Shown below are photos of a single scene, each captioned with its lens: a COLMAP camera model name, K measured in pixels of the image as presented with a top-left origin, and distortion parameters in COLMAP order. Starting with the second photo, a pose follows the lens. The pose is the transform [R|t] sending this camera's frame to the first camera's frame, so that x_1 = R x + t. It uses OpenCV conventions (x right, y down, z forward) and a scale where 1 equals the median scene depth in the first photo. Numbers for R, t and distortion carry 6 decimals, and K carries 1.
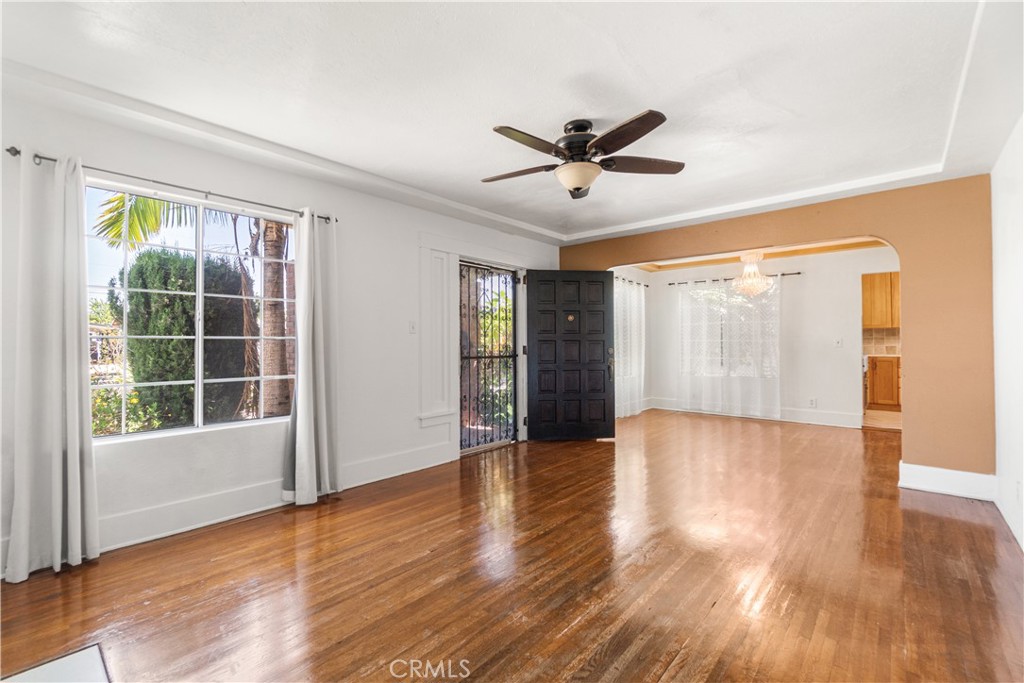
lens RADIAL K [[438.8, 0, 506.9], [0, 438.8, 340.7], [0, 0, 1]] dist [-0.000184, -0.000001]
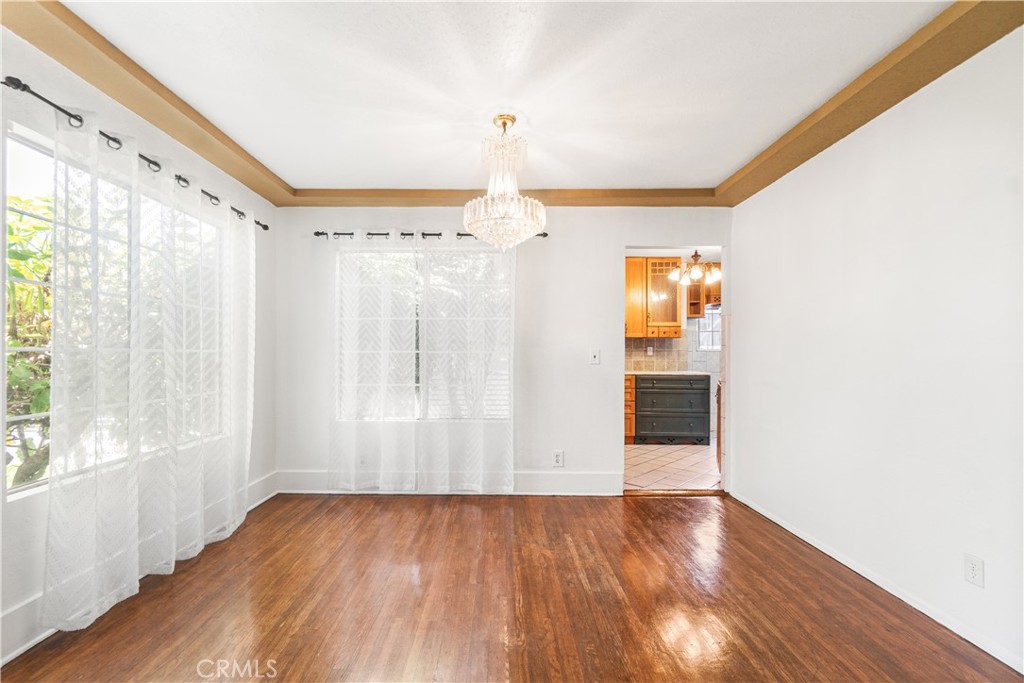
lens RADIAL K [[463.8, 0, 504.0], [0, 463.8, 346.2], [0, 0, 1]] dist [-0.020206, 0.002382]
pose [[0.745490, 0.005843, 0.666491, 0.211382], [-0.010794, 0.999936, 0.003308, -0.010595], [-0.666430, -0.009661, 0.745505, 0.546946]]
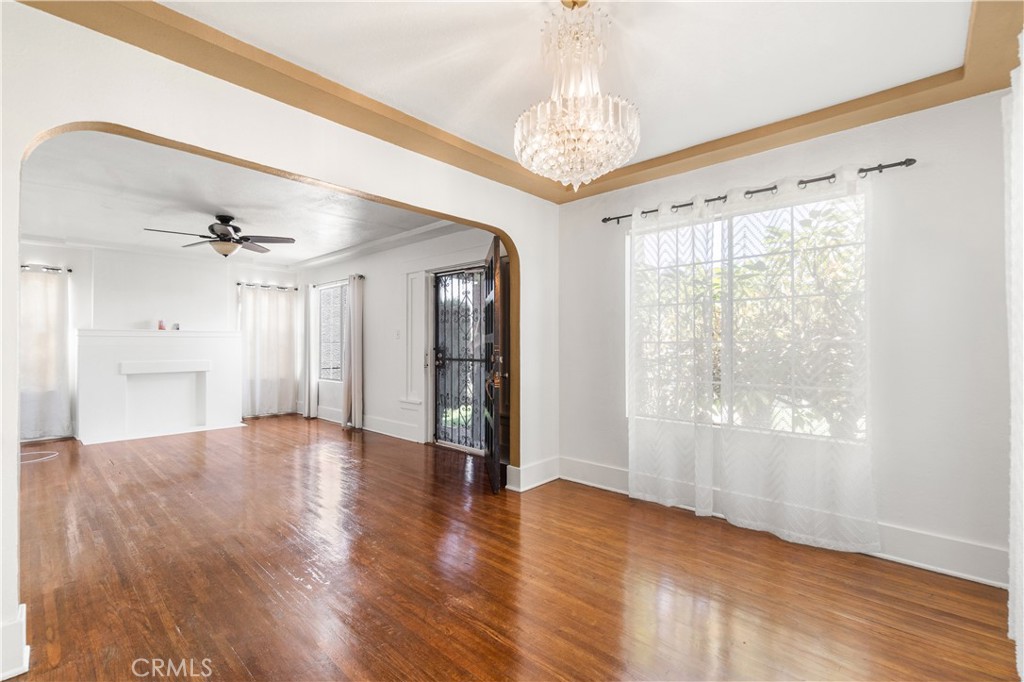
lens RADIAL K [[463.8, 0, 506.1], [0, 463.8, 341.2], [0, 0, 1]] dist [-0.020206, 0.002382]
pose [[-0.020689, 0.010720, -0.999728, 0.722423], [0.009098, 0.999903, 0.010533, -0.011156], [0.999745, -0.008878, -0.020784, 0.798369]]
